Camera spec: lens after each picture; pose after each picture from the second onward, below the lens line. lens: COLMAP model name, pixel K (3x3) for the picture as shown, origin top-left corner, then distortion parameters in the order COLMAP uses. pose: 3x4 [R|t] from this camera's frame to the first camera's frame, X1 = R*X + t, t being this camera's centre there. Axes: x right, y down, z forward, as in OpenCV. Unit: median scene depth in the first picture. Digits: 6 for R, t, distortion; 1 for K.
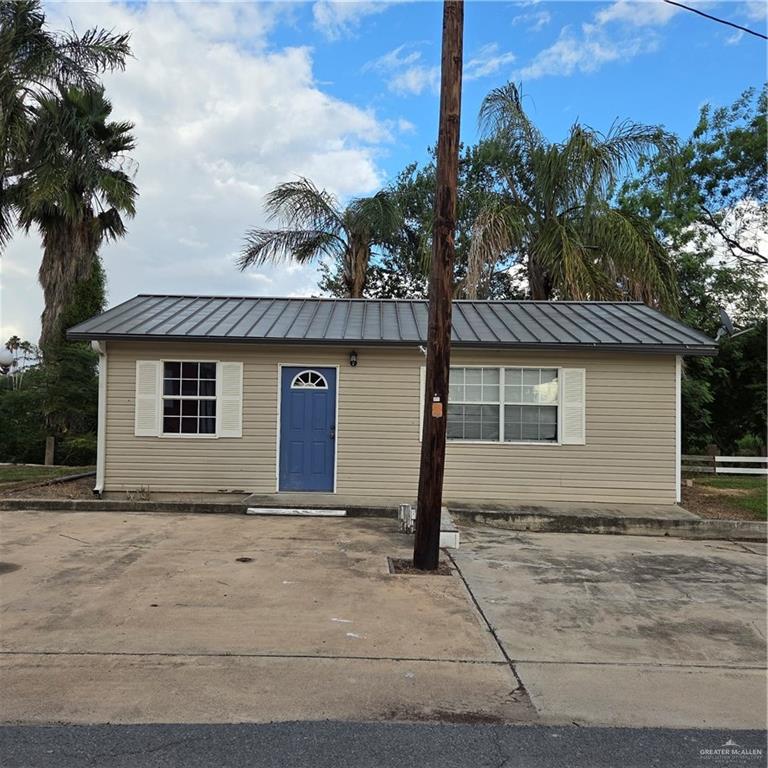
lens RADIAL K [[628.3, 0, 384.0], [0, 628.3, 384.0], [0, 0, 1]] dist [0.077599, -0.061516]
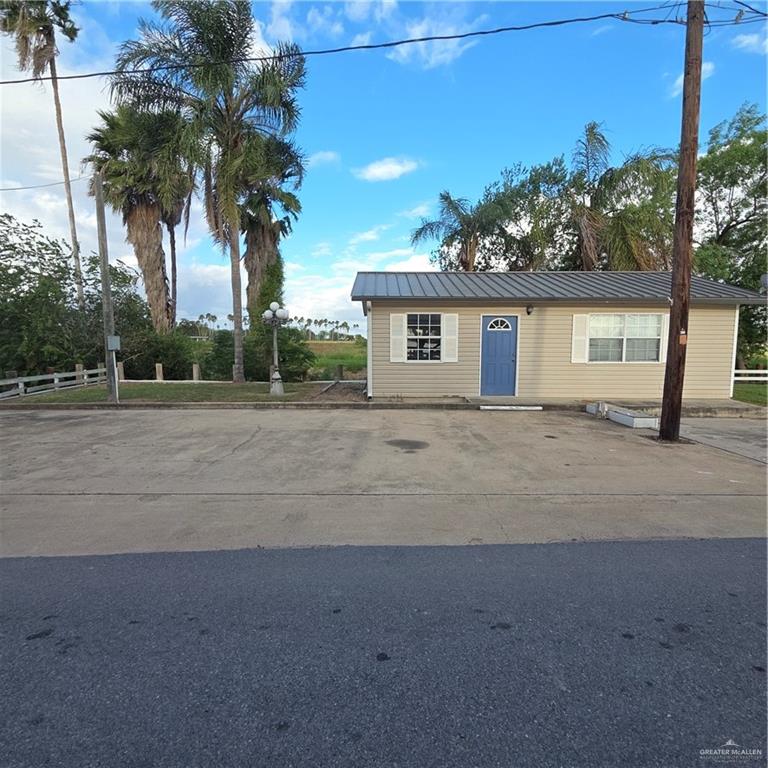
lens RADIAL K [[387.2, 0, 398.2], [0, 387.2, 385.7], [0, 0, 1]] dist [0.000376, 0.000125]
pose [[0.999836, -0.018108, 0.000671, -0.375254], [0.017841, 0.990229, 0.138301, 0.006738], [-0.003169, -0.138267, 0.990390, 0.039516]]
